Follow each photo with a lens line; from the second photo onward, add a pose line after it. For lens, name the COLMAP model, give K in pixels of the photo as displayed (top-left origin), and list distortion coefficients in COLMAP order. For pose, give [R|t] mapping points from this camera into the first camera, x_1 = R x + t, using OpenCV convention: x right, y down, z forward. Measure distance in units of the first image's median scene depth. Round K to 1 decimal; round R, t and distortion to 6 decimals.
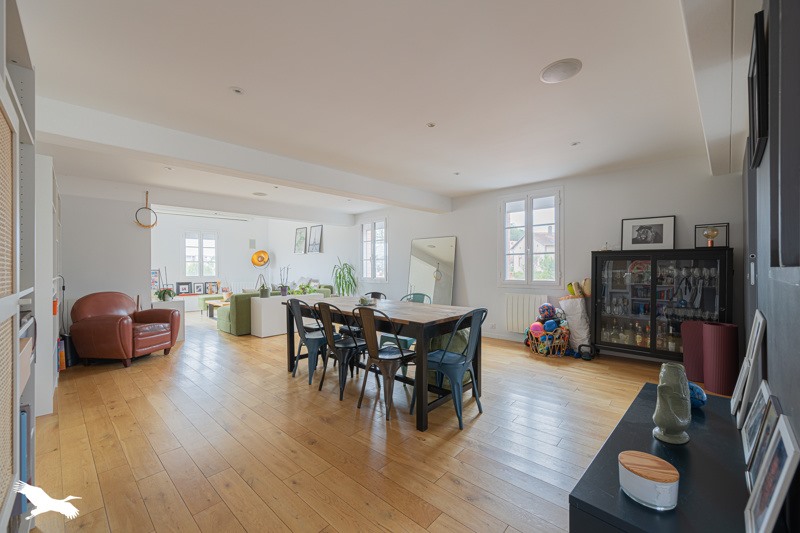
lens RADIAL K [[320.9, 0, 400.0], [0, 320.9, 266.5], [0, 0, 1]] dist [-0.001315, -0.000245]
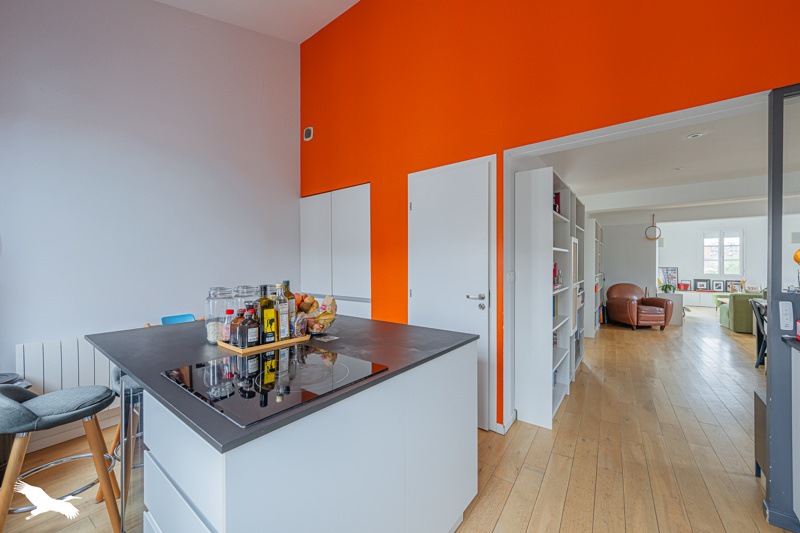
lens RADIAL K [[320.9, 0, 400.0], [0, 320.9, 266.5], [0, 0, 1]] dist [-0.001315, -0.000245]
pose [[0.157024, 0.015683, -0.987470, 0.437083], [0.007554, 0.999826, 0.017080, -0.037037], [0.987566, -0.010141, 0.156878, -0.329195]]
